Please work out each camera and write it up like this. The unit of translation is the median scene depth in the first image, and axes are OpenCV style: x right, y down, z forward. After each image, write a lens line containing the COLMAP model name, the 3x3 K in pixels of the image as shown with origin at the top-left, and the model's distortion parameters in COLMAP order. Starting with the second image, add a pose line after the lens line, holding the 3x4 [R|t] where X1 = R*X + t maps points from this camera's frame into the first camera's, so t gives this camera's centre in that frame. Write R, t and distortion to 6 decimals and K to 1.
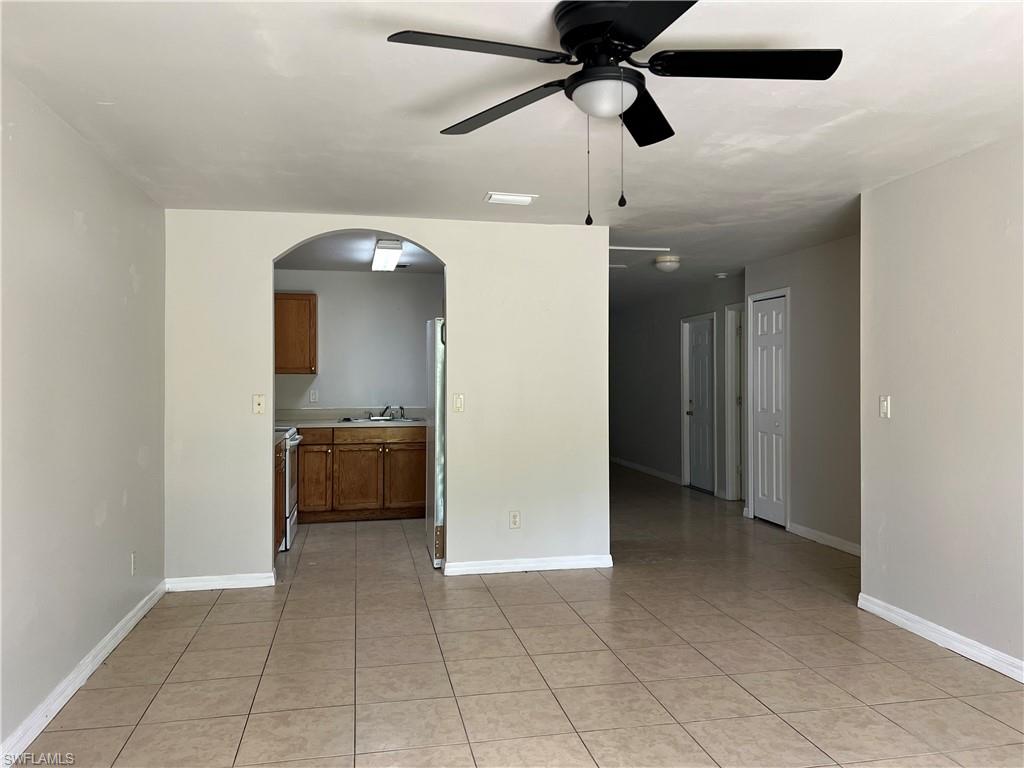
lens RADIAL K [[783.1, 0, 513.0], [0, 783.1, 380.5], [0, 0, 1]] dist [-0.000821, 0.001539]
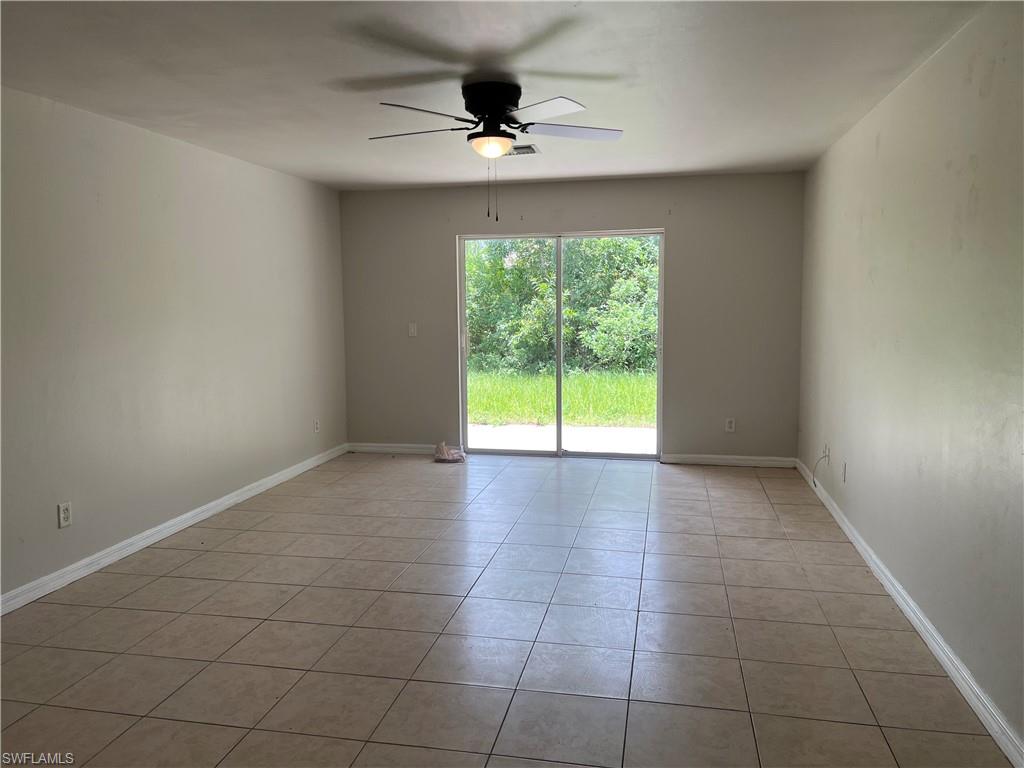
lens RADIAL K [[783.1, 0, 511.9], [0, 783.1, 383.9], [0, 0, 1]] dist [-0.000821, 0.001539]
pose [[-0.918987, -0.032986, 0.392905, -0.412341], [0.015853, 0.992597, 0.120413, -0.040064], [-0.393969, 0.116886, -0.911661, 1.804885]]
